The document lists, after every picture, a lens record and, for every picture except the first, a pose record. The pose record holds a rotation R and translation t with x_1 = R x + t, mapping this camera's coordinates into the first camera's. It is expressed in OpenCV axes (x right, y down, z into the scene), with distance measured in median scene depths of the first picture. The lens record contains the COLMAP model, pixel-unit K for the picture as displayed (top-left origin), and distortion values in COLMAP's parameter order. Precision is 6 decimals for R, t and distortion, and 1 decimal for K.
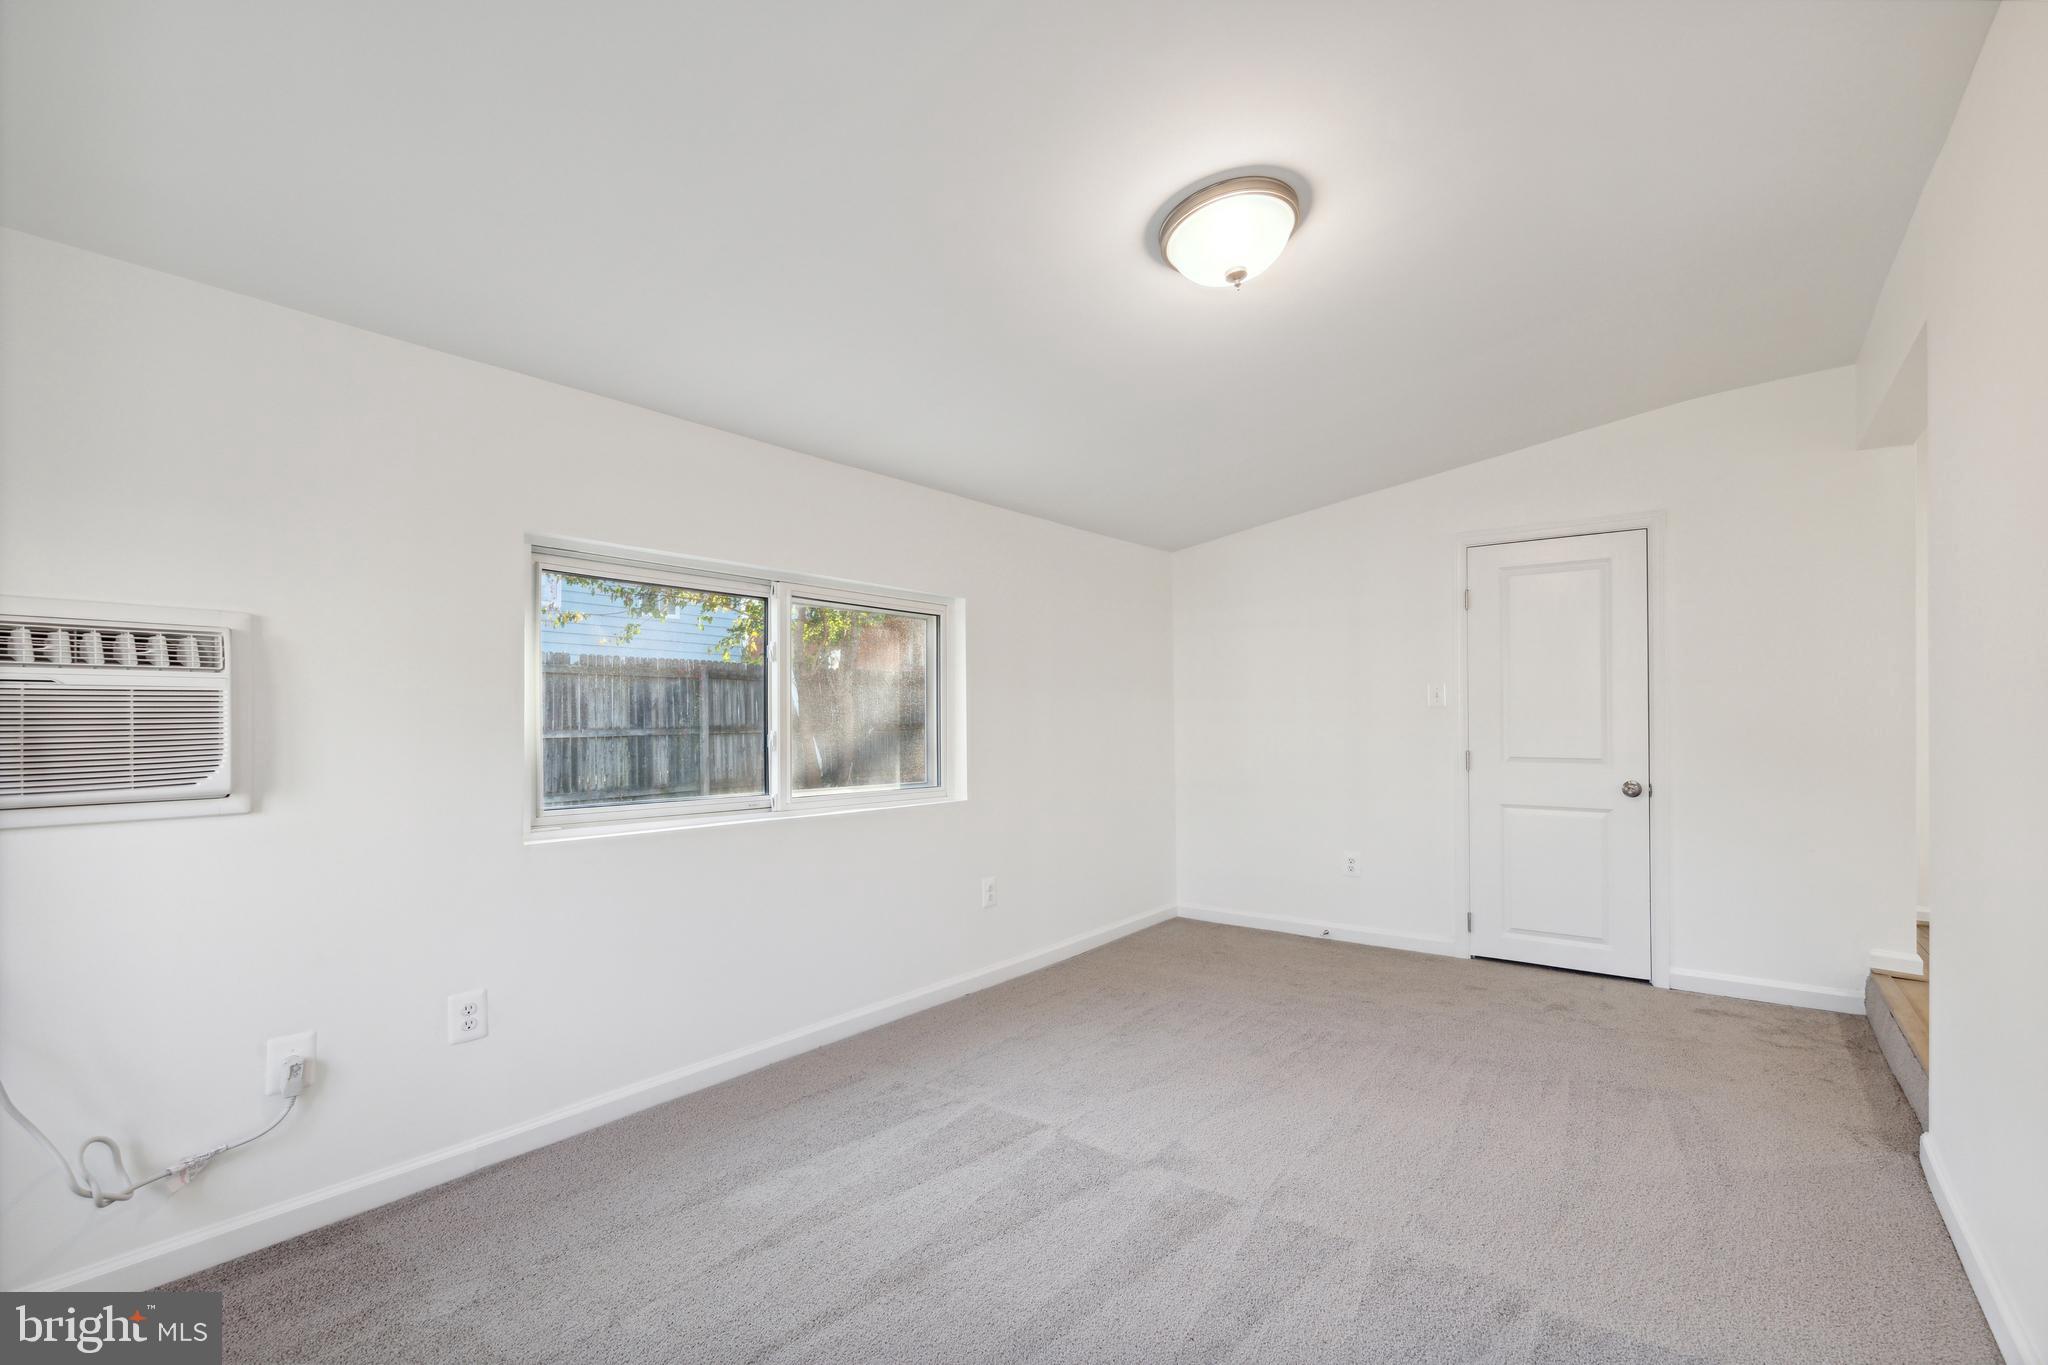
lens RADIAL K [[928.6, 0, 1032.7], [0, 928.6, 716.0], [0, 0, 1]] dist [0.004243, -0.003050]
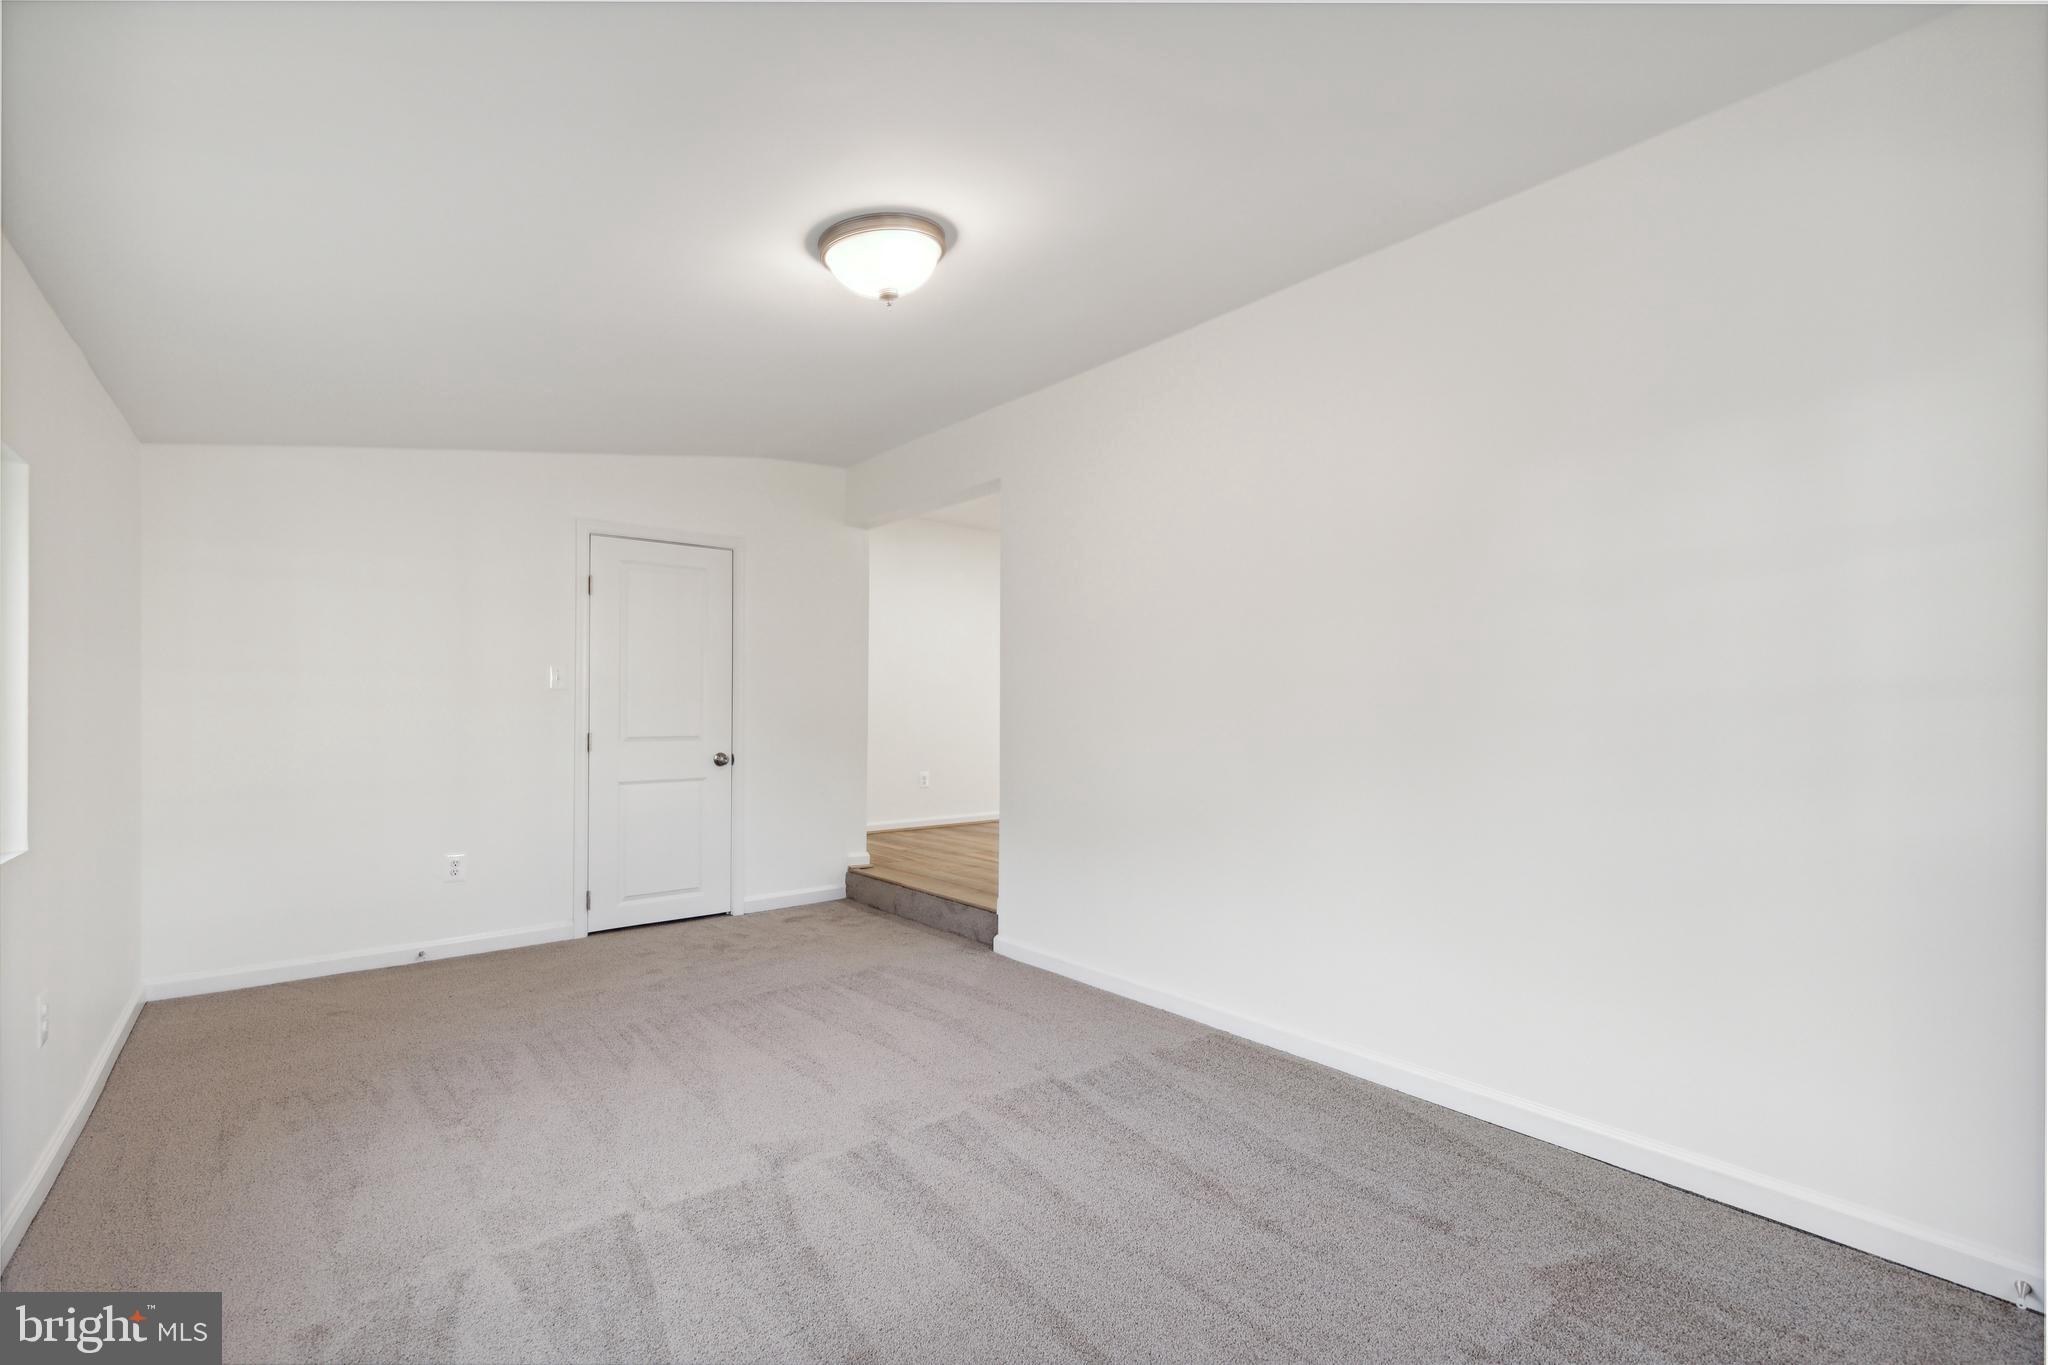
lens RADIAL K [[928.6, 0, 1018.4], [0, 928.6, 688.4], [0, 0, 1]] dist [0.004243, -0.003050]
pose [[0.241837, 0.015187, 0.970198, -0.491375], [-0.002645, 0.999884, -0.014993, 0.002807], [-0.970313, 0.001060, 0.241849, 0.349087]]
